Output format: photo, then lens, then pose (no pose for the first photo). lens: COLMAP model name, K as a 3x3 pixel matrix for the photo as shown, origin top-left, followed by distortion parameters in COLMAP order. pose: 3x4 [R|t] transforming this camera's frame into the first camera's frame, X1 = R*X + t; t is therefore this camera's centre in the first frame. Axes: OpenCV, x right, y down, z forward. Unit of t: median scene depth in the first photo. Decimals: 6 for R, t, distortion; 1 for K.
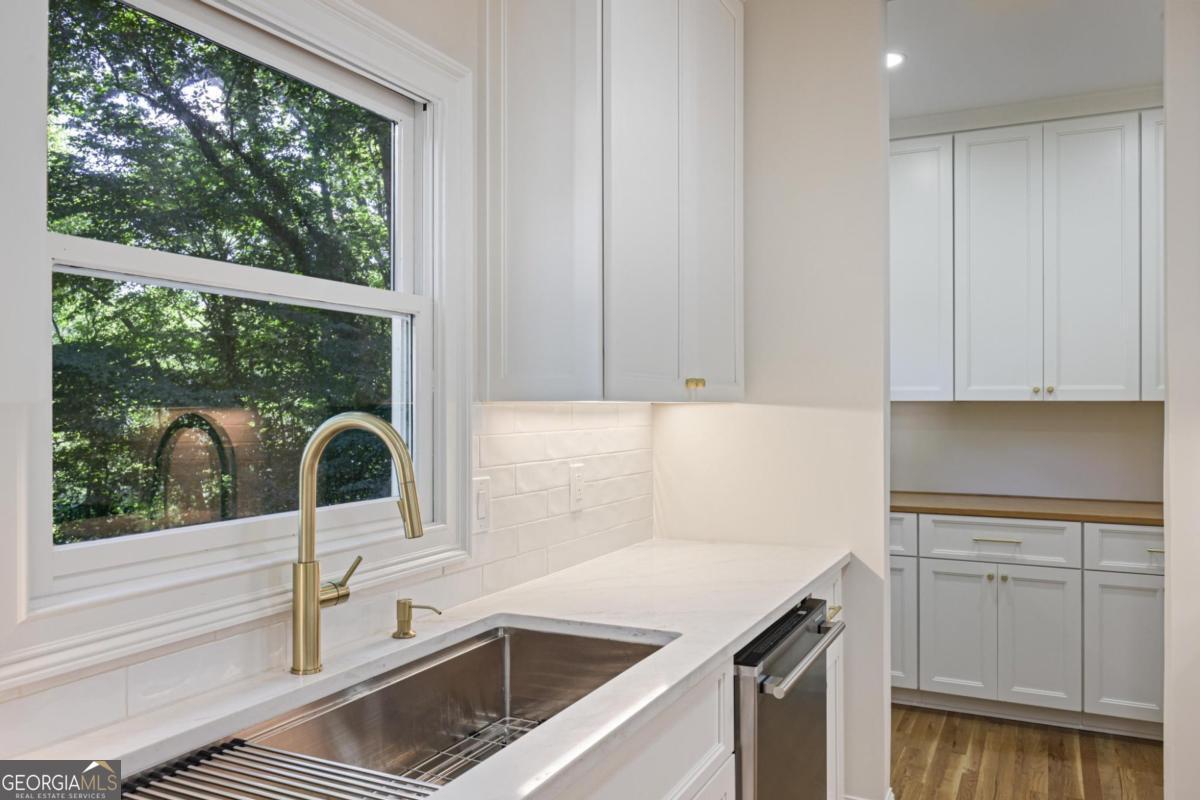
lens RADIAL K [[907.7, 0, 600.0], [0, 907.7, 400.0], [0, 0, 1]] dist [-0.000714, -0.000050]
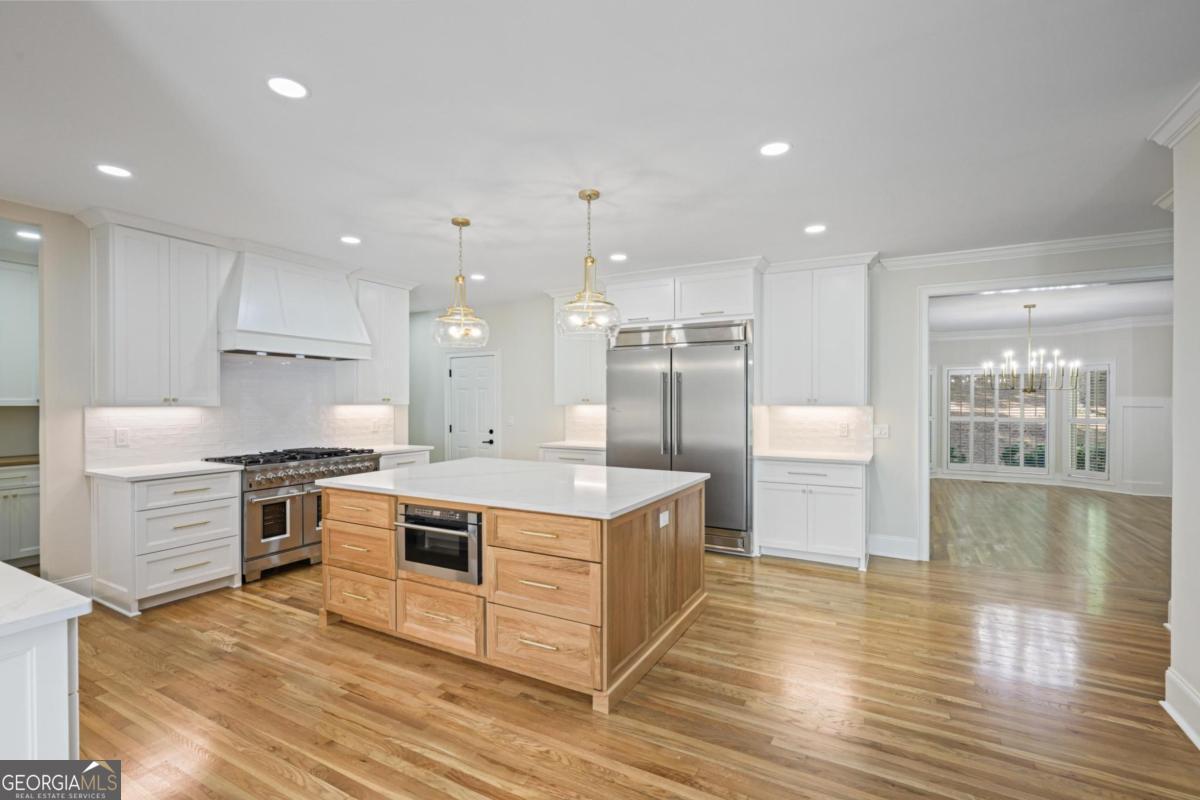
lens RADIAL K [[538.6, 0, 600.9], [0, 538.6, 404.6], [0, 0, 1]] dist [0.002433, 0.000364]
pose [[0.049816, -0.001917, 0.998757, -0.867450], [-0.010073, 0.999946, 0.002421, -0.029923], [-0.998708, -0.010181, 0.049794, -0.657886]]
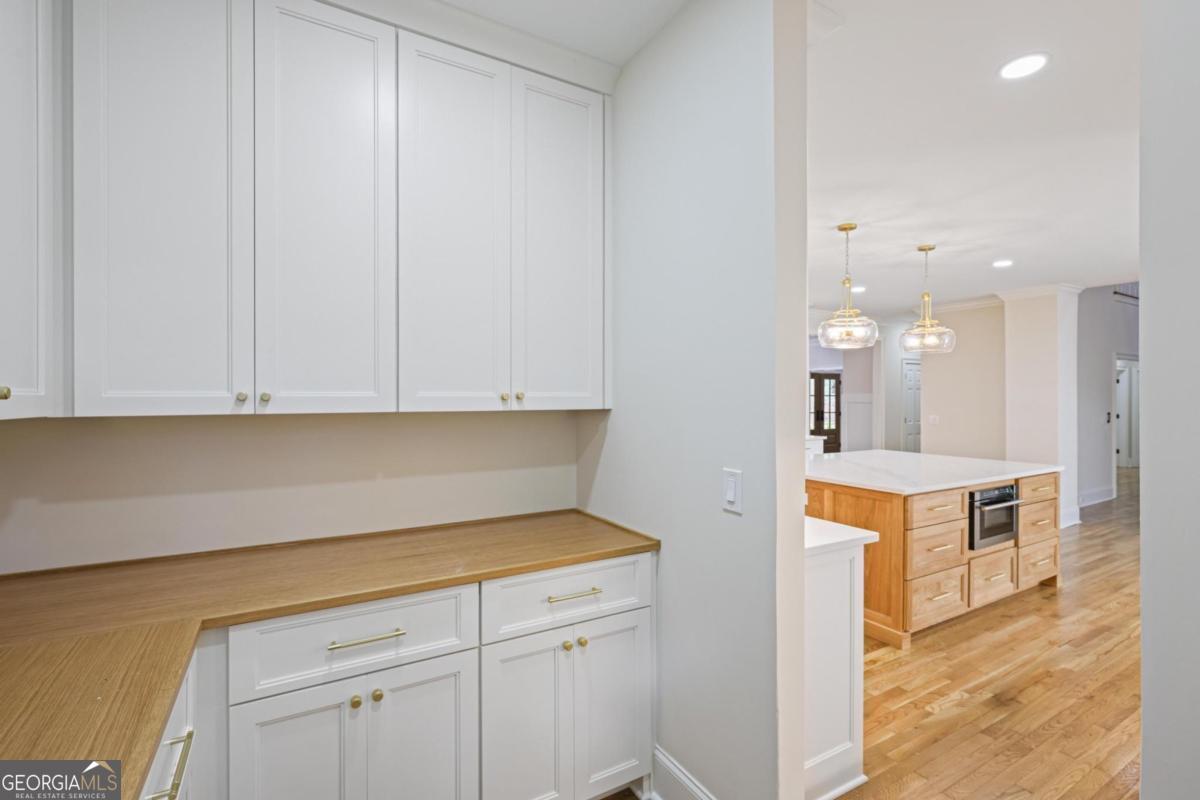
lens RADIAL K [[534.6, 0, 600.0], [0, 534.6, 400.0], [0, 0, 1]] dist [-0.001849, -0.000157]
pose [[-0.830509, 0.000860, 0.557005, 0.497272], [-0.004257, 0.999960, -0.007892, -0.015526], [-0.556990, -0.008925, -0.830471, 1.751169]]
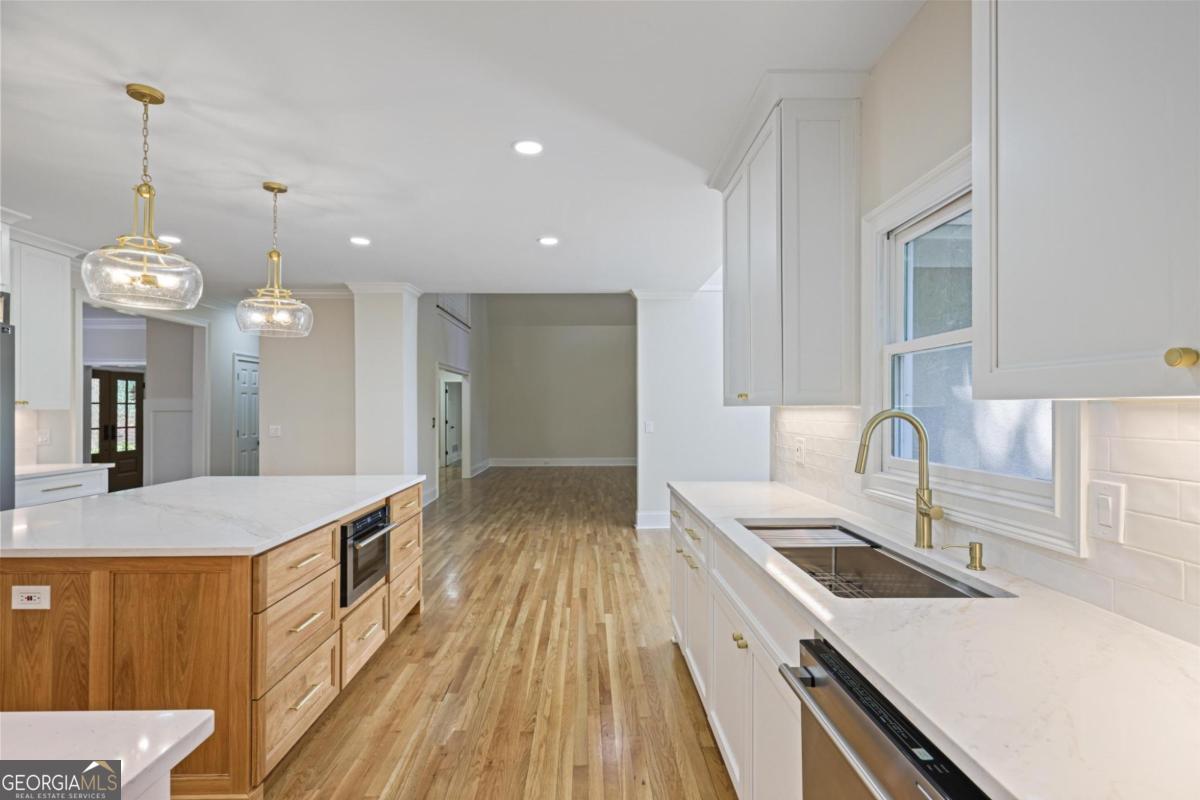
lens RADIAL K [[594.4, 0, 605.3], [0, 594.4, 401.8], [0, 0, 1]] dist [-0.002943, -0.000415]
pose [[-0.882676, 0.002349, -0.469976, 0.562365], [0.013330, 0.999710, -0.020040, 0.008686], [0.469793, -0.023954, -0.882452, 1.224136]]
